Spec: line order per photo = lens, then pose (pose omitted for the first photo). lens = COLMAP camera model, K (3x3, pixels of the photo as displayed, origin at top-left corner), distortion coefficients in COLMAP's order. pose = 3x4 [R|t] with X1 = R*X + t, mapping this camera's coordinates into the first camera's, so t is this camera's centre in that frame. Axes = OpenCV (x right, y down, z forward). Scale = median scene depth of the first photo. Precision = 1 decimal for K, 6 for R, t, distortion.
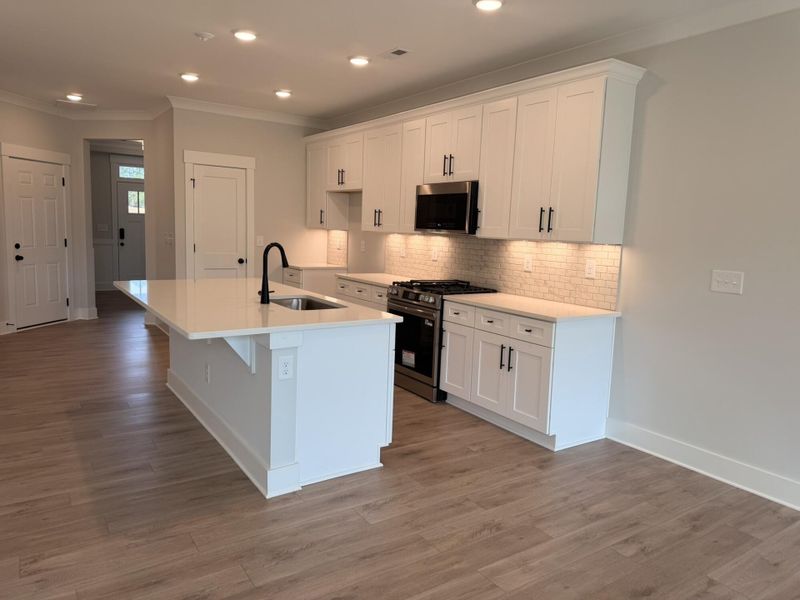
lens RADIAL K [[561.5, 0, 400.0], [0, 561.5, 300.0], [0, 0, 1]] dist [0.070122, -0.086425]
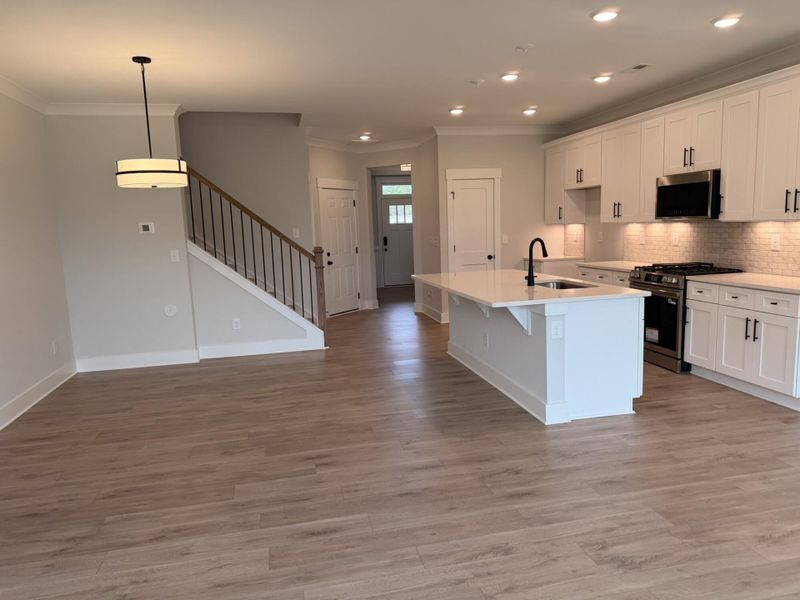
lens RADIAL K [[563.9, 0, 398.3], [0, 563.9, 306.9], [0, 0, 1]] dist [0.053886, -0.087396]
pose [[0.926863, -0.017590, -0.374988, -0.029446], [0.023666, 0.999653, 0.011605, 0.025944], [0.374654, -0.019631, 0.926957, -0.248620]]
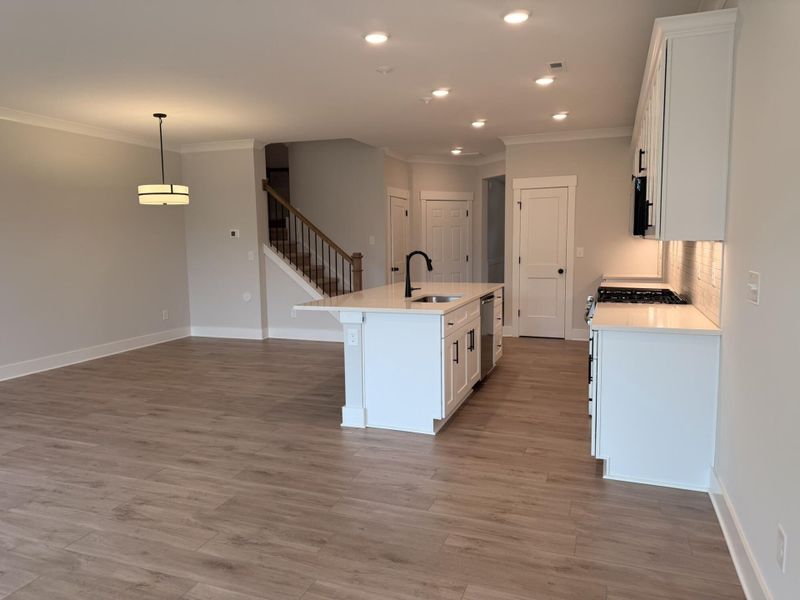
lens RADIAL K [[561.5, 0, 400.0], [0, 561.5, 300.0], [0, 0, 1]] dist [0.070122, -0.086425]
pose [[0.572376, 0.042260, -0.818901, 0.647984], [-0.069892, 0.997551, 0.002627, 0.008522], [0.817007, 0.055731, 0.573928, 0.177536]]
